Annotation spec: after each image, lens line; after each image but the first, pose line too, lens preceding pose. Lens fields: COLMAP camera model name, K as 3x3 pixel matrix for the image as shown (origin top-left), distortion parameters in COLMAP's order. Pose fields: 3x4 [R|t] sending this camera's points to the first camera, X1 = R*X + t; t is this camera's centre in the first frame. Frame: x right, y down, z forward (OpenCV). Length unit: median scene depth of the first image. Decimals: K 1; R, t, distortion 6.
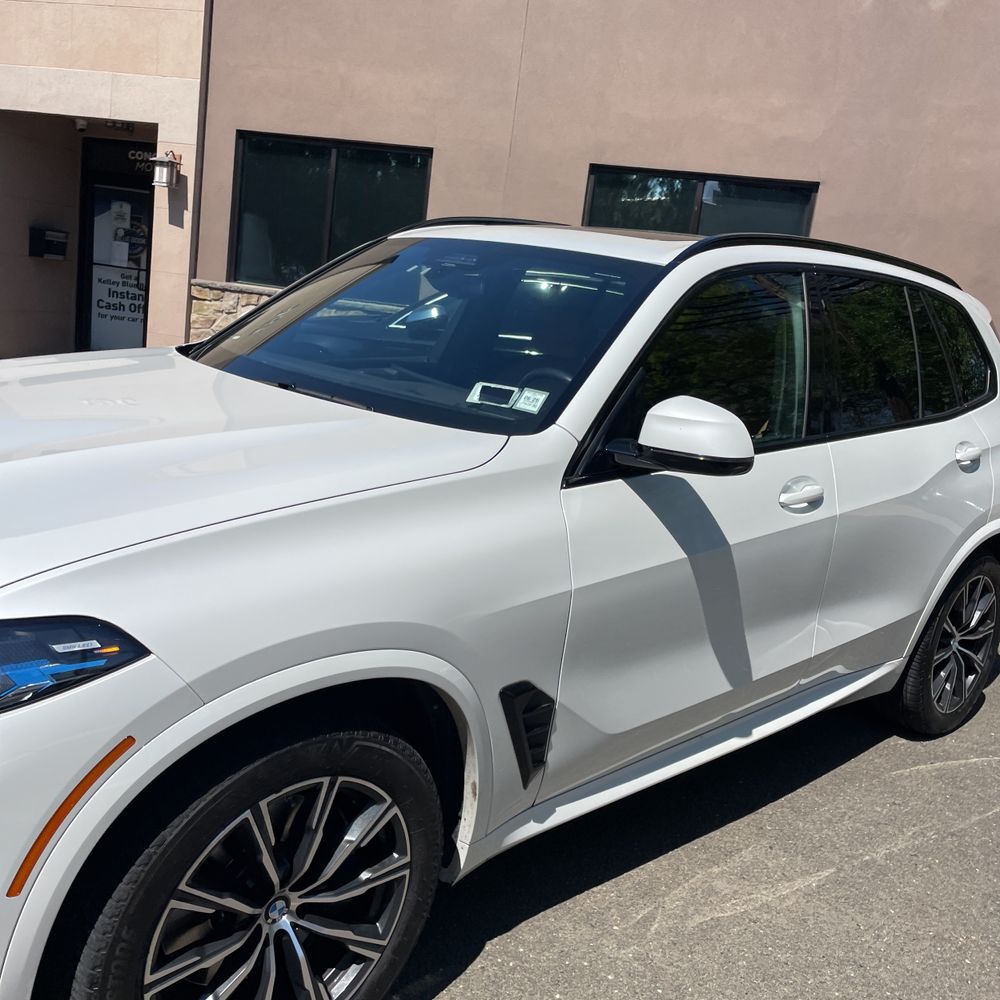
lens RADIAL K [[1032.8, 0, 500.0], [0, 1032.8, 500.0], [0, 0, 1]] dist [0.098954, -0.201532]
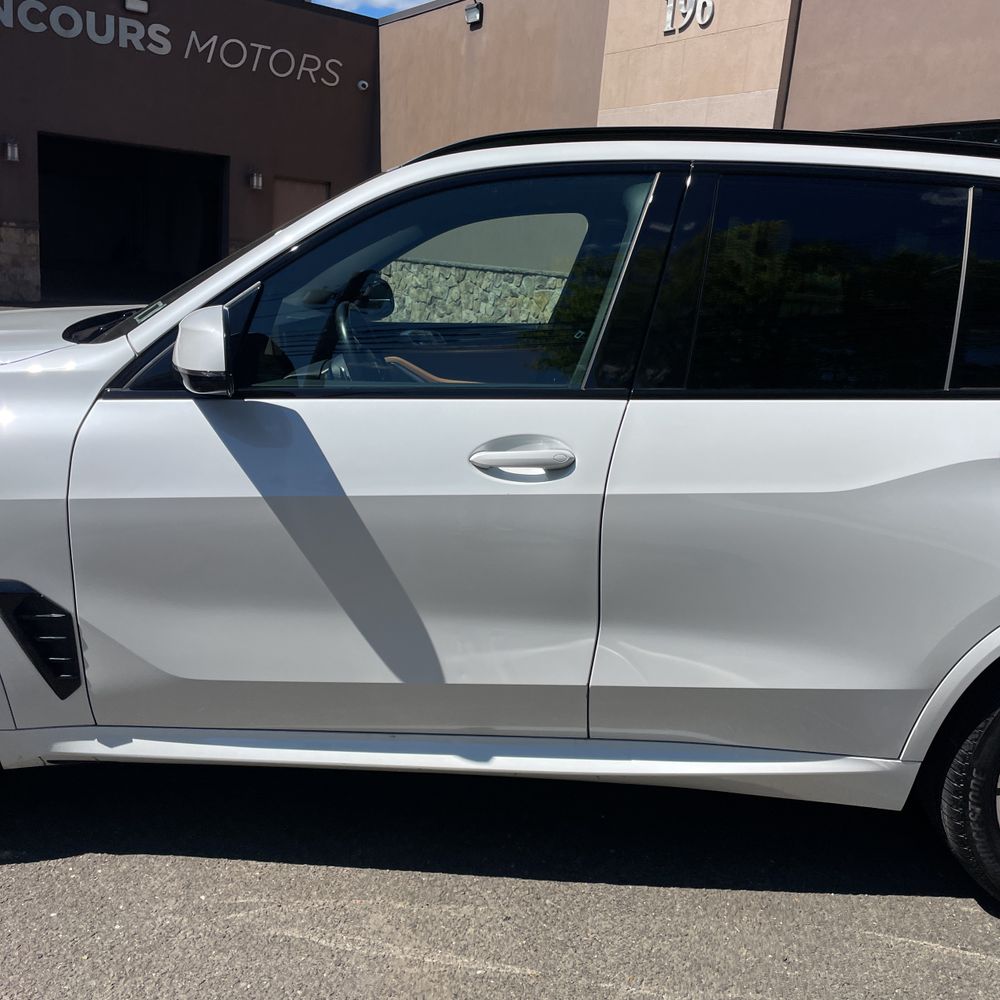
lens RADIAL K [[1025.1, 0, 488.5], [0, 1025.1, 500.6], [0, 0, 1]] dist [0.105289, -0.159900]
pose [[0.710258, 0.095032, -0.697497, 0.811669], [-0.122439, 0.992420, 0.010535, 0.023038], [0.693212, 0.077918, 0.716510, 0.450853]]
